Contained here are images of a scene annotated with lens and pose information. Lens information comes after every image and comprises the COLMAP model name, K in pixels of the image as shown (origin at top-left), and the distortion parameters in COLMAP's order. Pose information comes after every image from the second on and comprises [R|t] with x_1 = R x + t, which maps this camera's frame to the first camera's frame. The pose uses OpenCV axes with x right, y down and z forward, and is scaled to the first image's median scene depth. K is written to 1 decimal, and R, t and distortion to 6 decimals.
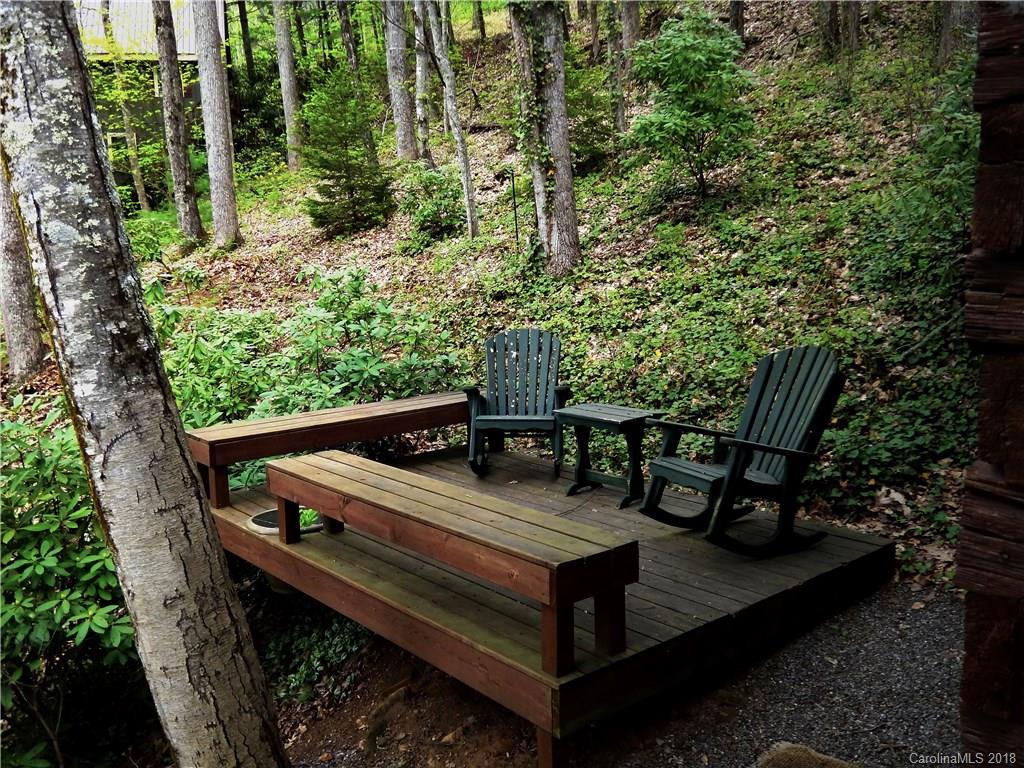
lens RADIAL K [[916.9, 0, 511.8], [0, 916.9, 383.8], [0, 0, 1]] dist [-0.030820, 0.011127]
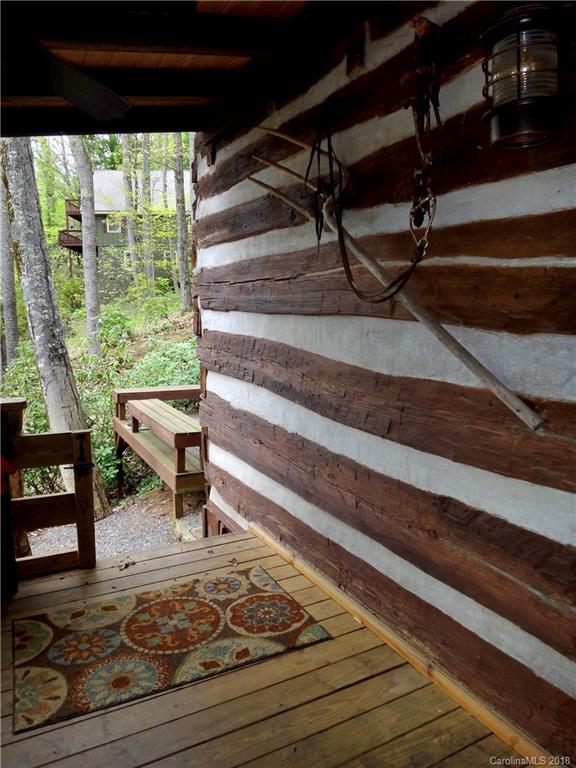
lens RADIAL K [[543.2, 0, 288.3], [0, 543.2, 382.5], [0, 0, 1]] dist [-0.032269, 0.001241]
pose [[0.974525, 0.062155, -0.215496, 0.419933], [-0.066557, 0.997695, -0.013227, 0.019047], [0.214177, 0.027233, 0.976415, -0.337962]]
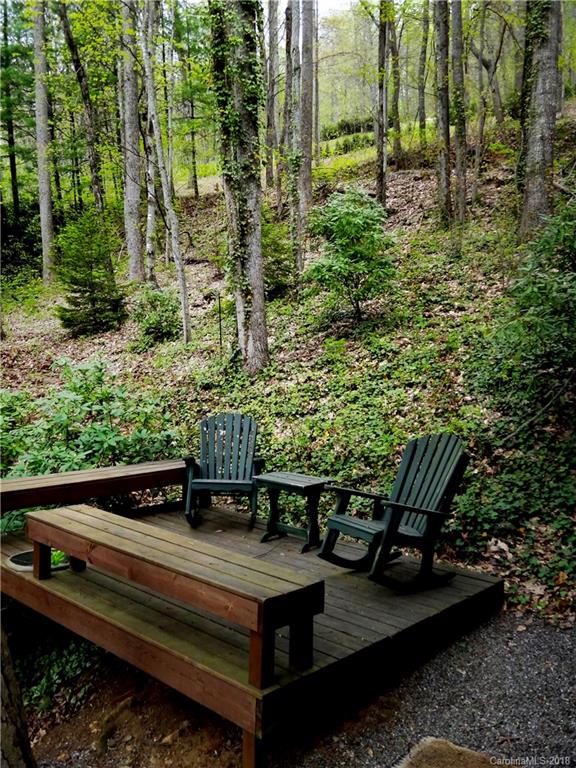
lens RADIAL K [[687.7, 0, 288.7], [0, 687.7, 383.3], [0, 0, 1]] dist [-0.030820, 0.011127]
pose [[0.991512, 0.038134, 0.124298, -0.026814], [-0.025699, 0.994640, -0.100153, -0.005883], [-0.127451, 0.096108, 0.987177, 0.004942]]
